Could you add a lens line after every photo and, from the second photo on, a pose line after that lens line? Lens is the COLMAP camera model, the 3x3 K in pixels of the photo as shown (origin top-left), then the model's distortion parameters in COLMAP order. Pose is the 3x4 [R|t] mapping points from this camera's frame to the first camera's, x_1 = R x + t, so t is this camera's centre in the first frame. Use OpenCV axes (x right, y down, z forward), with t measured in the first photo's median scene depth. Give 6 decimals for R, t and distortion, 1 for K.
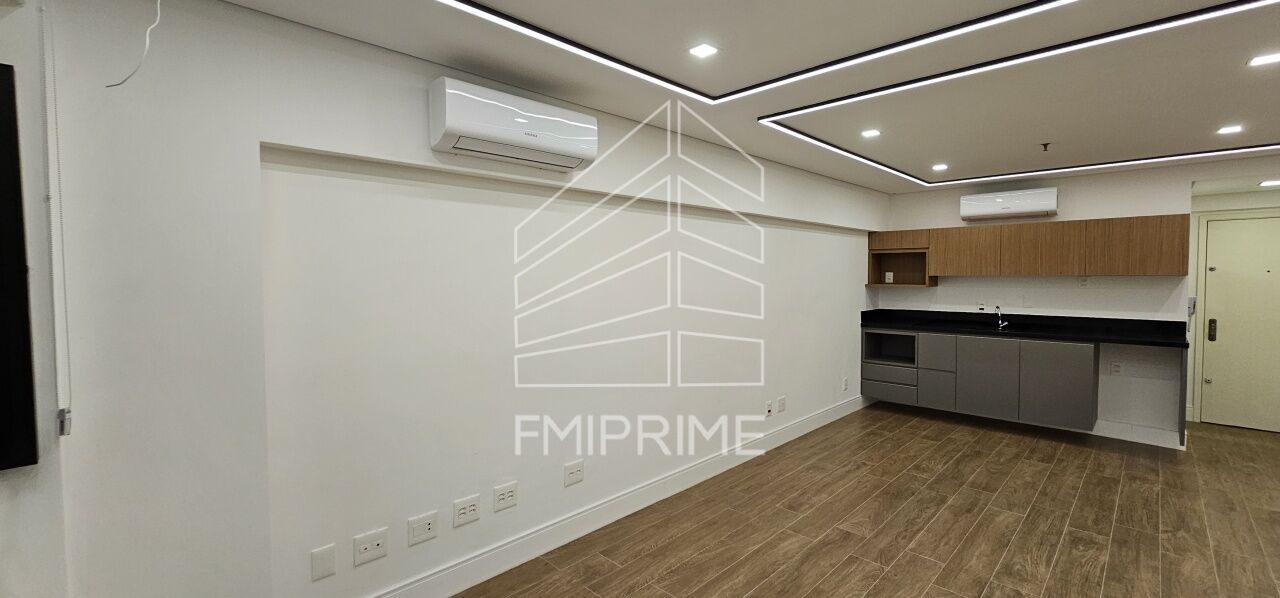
lens RADIAL K [[524.3, 0, 643.3], [0, 524.3, 300.9], [0, 0, 1]] dist [0.001101, 0.000289]
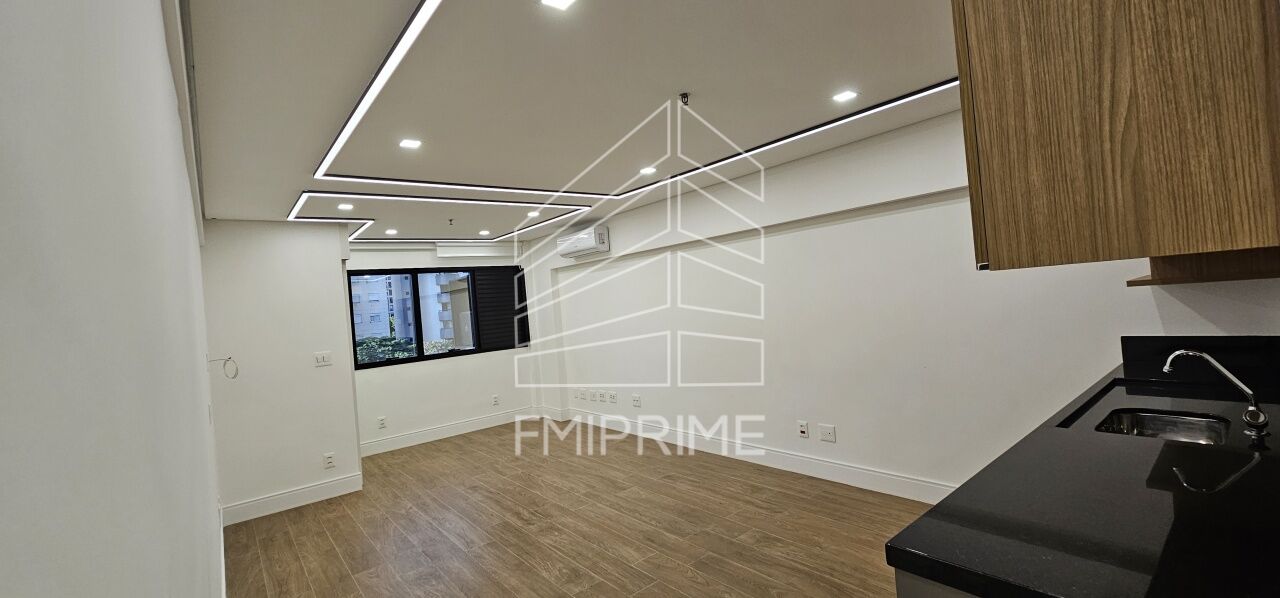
lens RADIAL K [[524.3, 0, 643.3], [0, 524.3, 300.9], [0, 0, 1]] dist [0.001101, 0.000289]
pose [[-0.109151, 0.015421, -0.993906, 1.286625], [0.038206, 0.999206, 0.011308, -0.044726], [0.993291, -0.036739, -0.109653, 0.902438]]
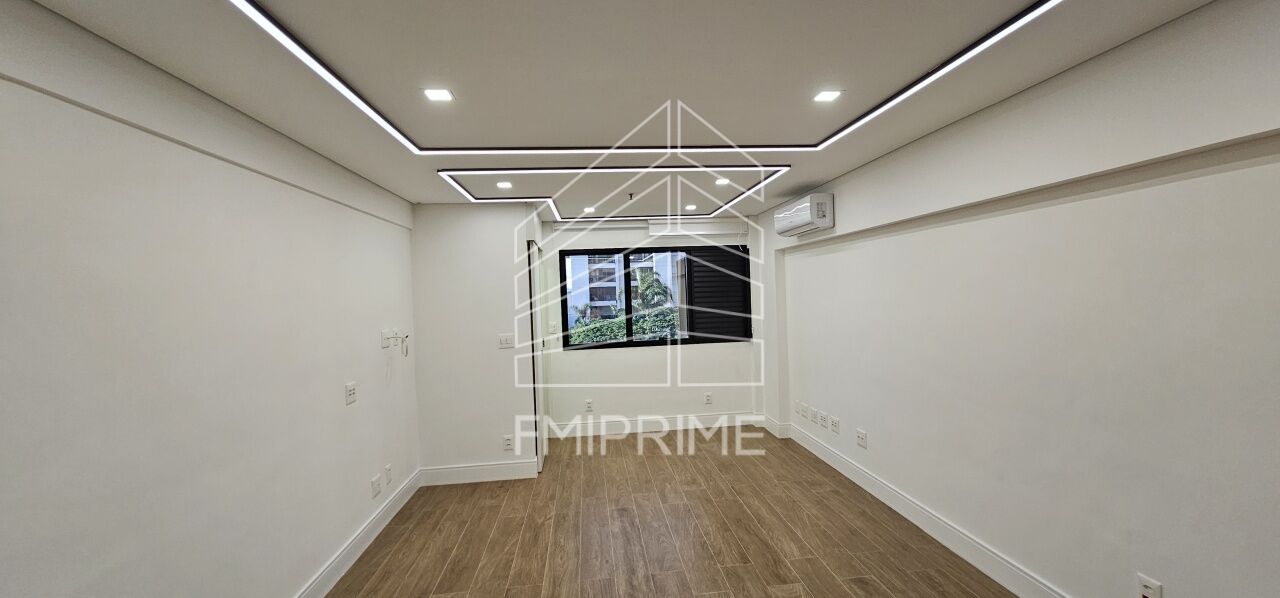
lens RADIAL K [[524.3, 0, 643.3], [0, 524.3, 300.9], [0, 0, 1]] dist [0.001101, 0.000289]
pose [[-0.635250, 0.037953, -0.771373, 0.922844], [0.001964, 0.998868, 0.047529, -0.071966], [0.772304, 0.028678, -0.634606, 1.025118]]
